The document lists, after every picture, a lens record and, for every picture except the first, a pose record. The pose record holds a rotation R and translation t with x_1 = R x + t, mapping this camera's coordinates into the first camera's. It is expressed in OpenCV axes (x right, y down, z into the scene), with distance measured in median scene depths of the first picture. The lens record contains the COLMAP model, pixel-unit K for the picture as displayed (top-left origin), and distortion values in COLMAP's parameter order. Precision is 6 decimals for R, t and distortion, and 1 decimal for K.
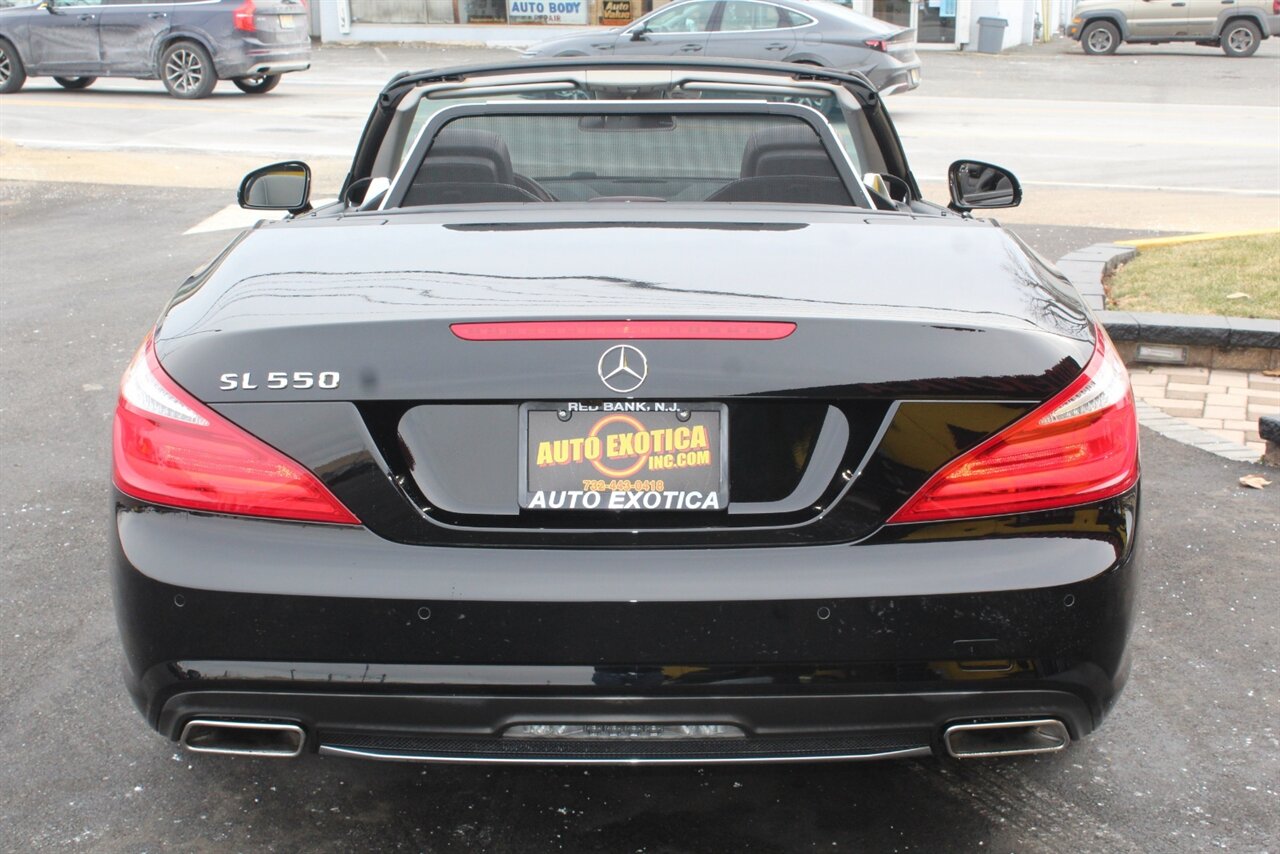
lens RADIAL K [[1807.9, 0, 560.3], [0, 1807.9, 428.1], [0, 0, 1]] dist [-0.052770, 0.147295]
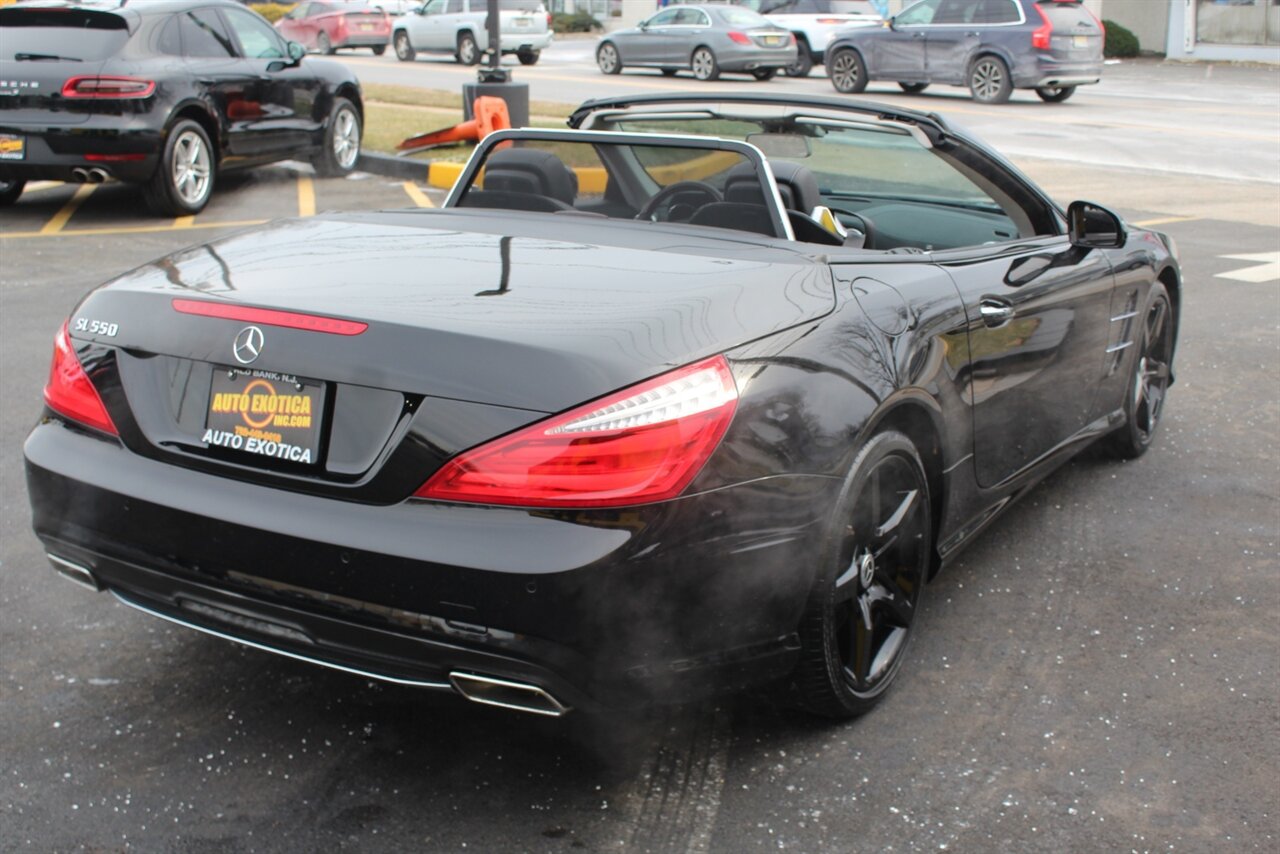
lens RADIAL K [[1492.4, 0, 588.1], [0, 1492.4, 443.1], [0, 0, 1]] dist [-0.147947, 0.260023]
pose [[0.868037, 0.141062, -0.476039, 0.736174], [-0.117638, 0.989923, 0.078831, -0.072948], [0.482362, -0.012428, 0.875884, 0.172964]]
